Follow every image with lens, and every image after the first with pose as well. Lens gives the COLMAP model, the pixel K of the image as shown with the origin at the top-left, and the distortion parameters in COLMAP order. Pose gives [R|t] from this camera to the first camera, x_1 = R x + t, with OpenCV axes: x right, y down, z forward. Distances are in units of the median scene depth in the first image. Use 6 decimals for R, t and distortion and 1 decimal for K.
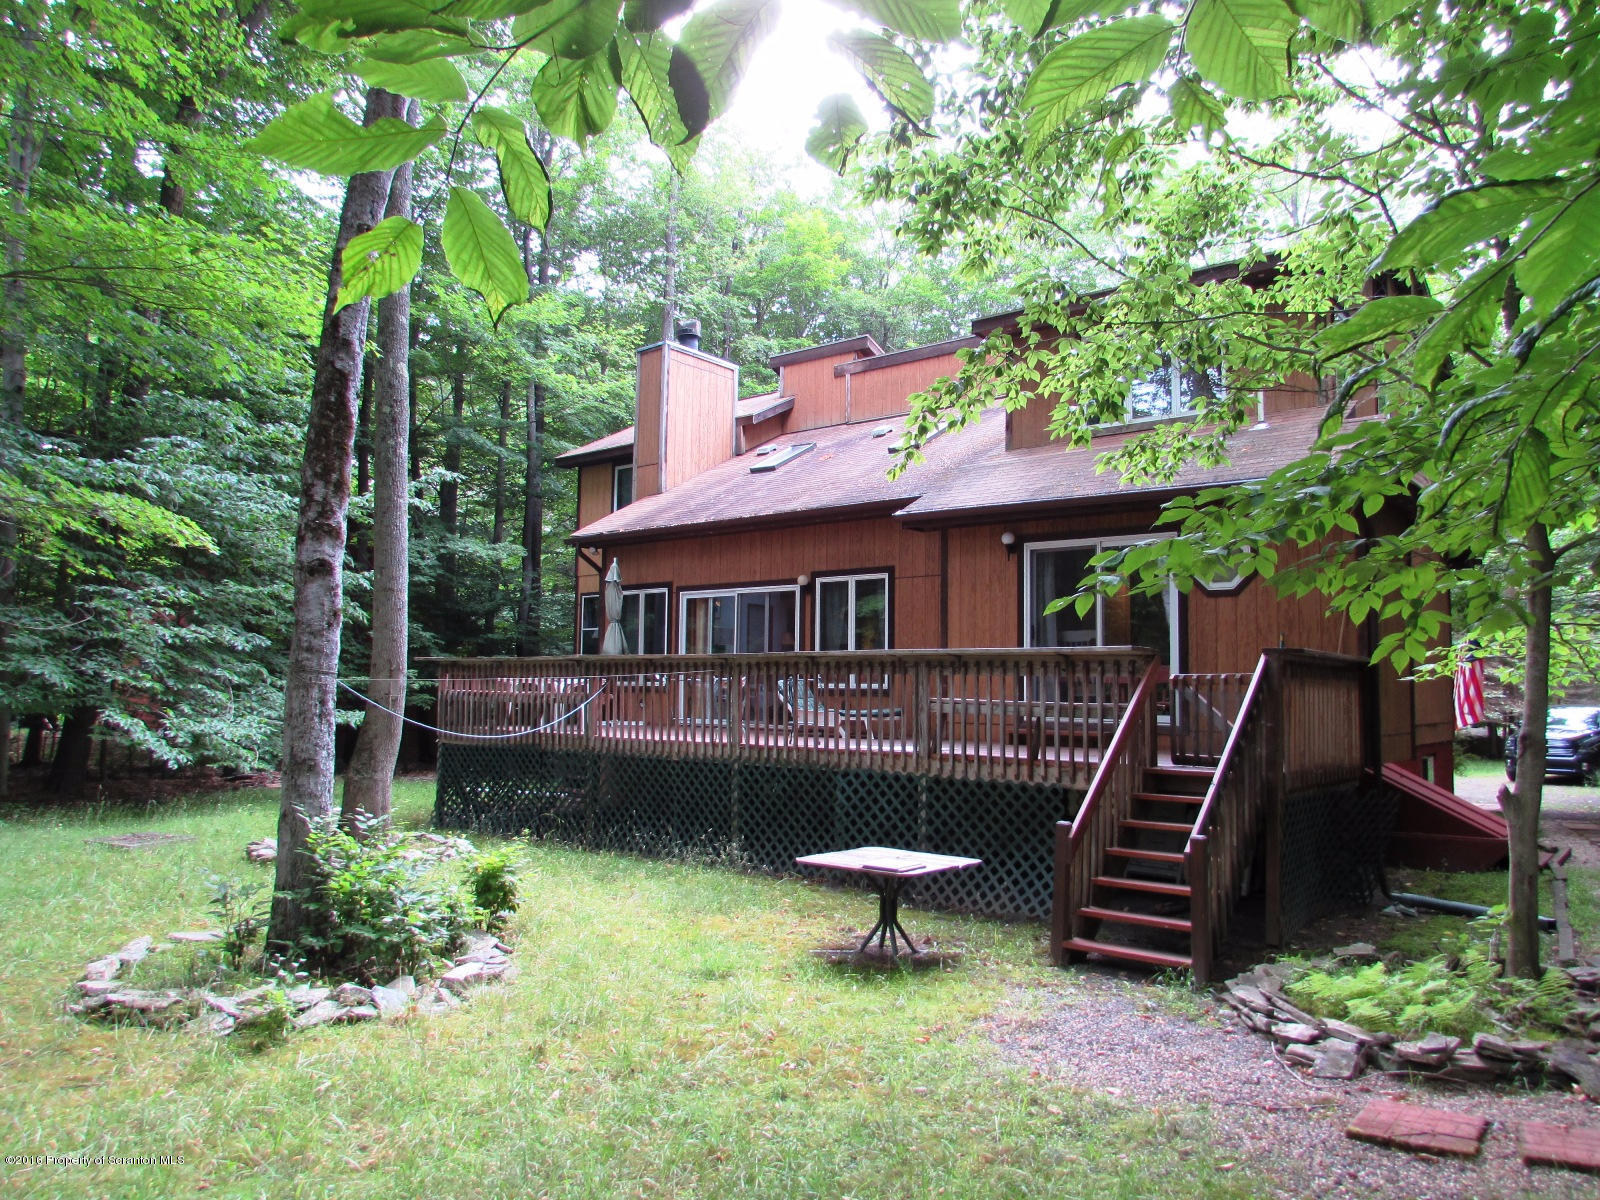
lens RADIAL K [[1131.3, 0, 799.7], [0, 1131.3, 598.2], [0, 0, 1]] dist [0.002611, 0.000409]
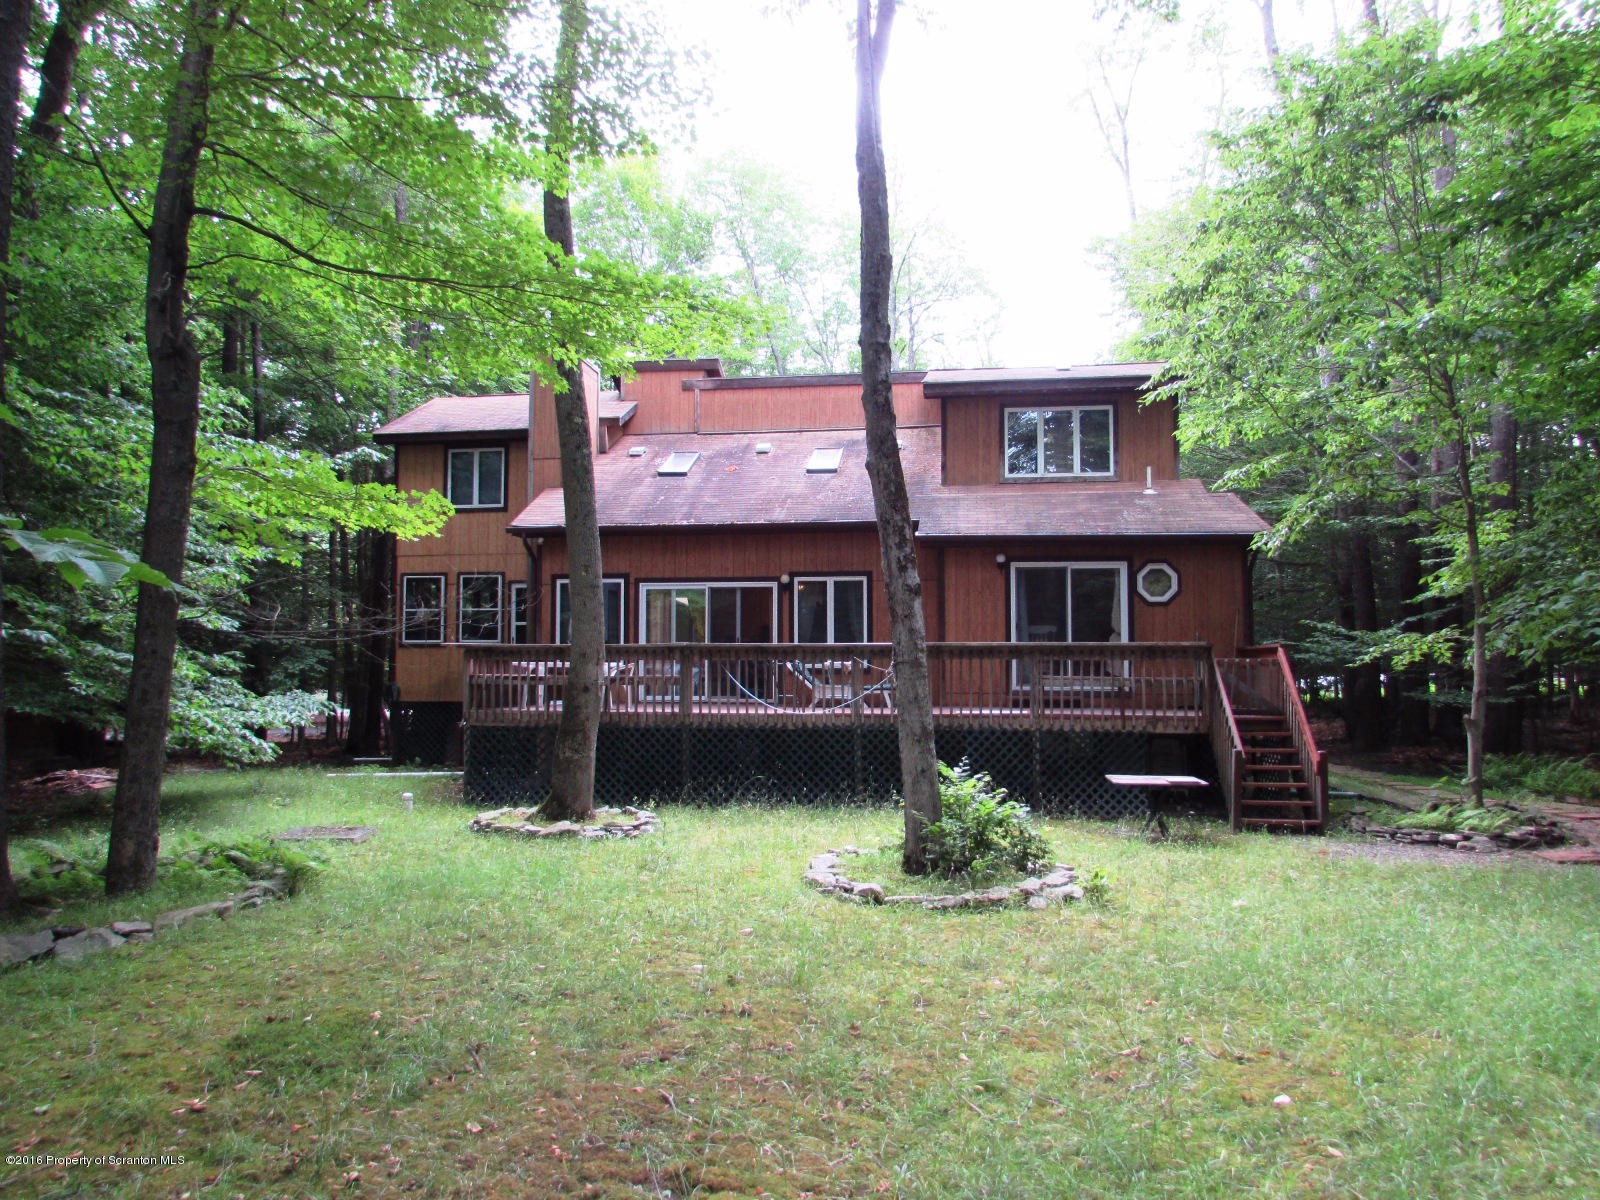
lens RADIAL K [[1131.3, 0, 803.9], [0, 1131.3, 603.0], [0, 0, 1]] dist [0.002611, 0.000409]
pose [[0.868878, 0.014013, 0.494828, -0.578748], [-0.030637, 0.999205, 0.025501, -0.021723], [-0.494077, -0.037317, 0.868617, -0.065922]]
